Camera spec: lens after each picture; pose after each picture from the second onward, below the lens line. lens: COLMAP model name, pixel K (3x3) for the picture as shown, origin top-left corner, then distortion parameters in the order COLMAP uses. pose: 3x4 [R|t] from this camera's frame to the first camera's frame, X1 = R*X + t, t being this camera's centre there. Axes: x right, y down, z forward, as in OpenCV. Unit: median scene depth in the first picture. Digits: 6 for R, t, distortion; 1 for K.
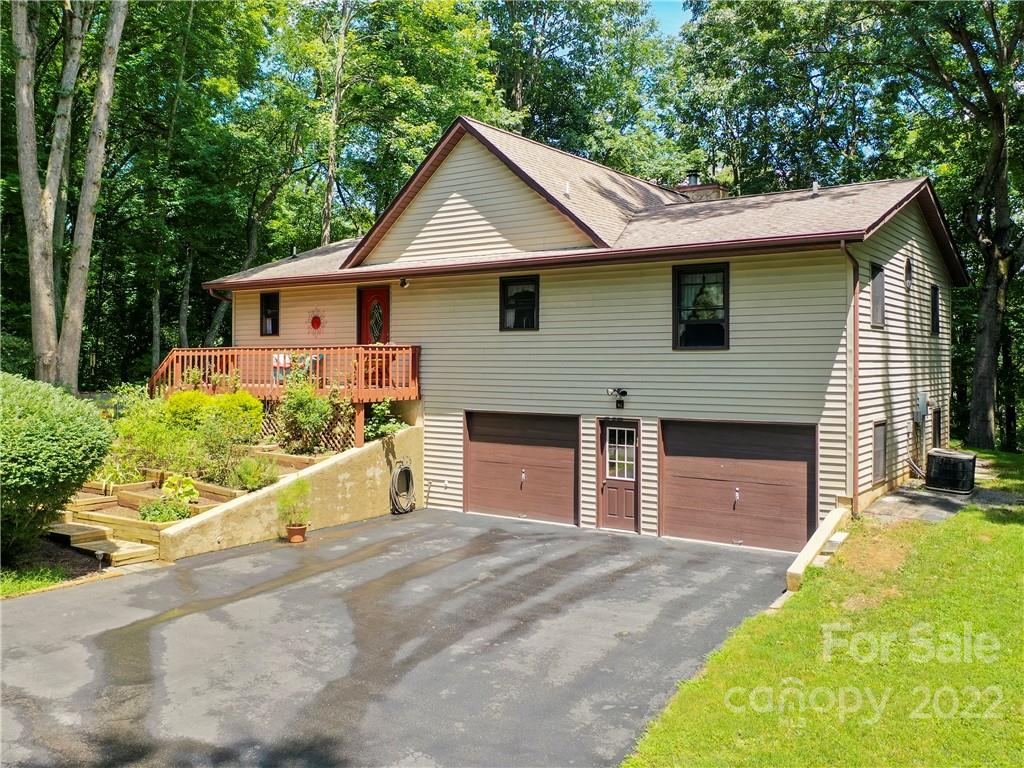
lens RADIAL K [[899.4, 0, 480.1], [0, 899.4, 362.3], [0, 0, 1]] dist [0.000734, 0.001466]
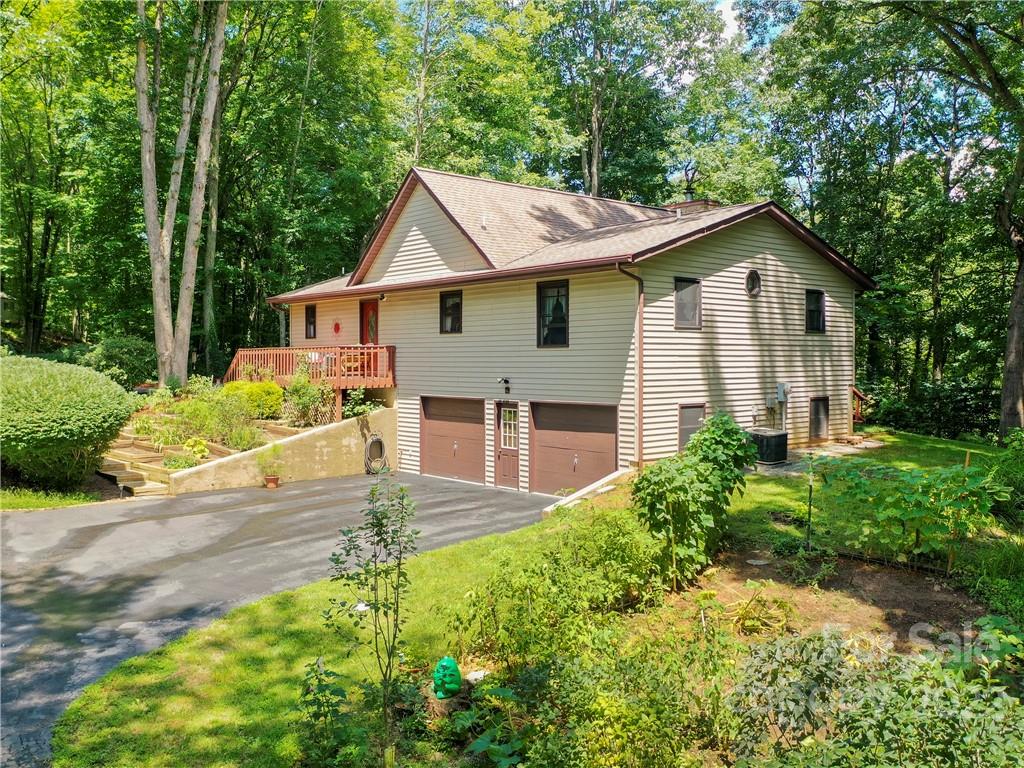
lens RADIAL K [[899.4, 0, 514.1], [0, 899.4, 382.5], [0, 0, 1]] dist [0.000734, 0.001466]
pose [[0.973358, 0.002458, -0.229276, 0.420221], [0.002851, 0.999735, 0.022822, 0.005738], [0.229272, -0.022867, 0.973094, -0.229838]]
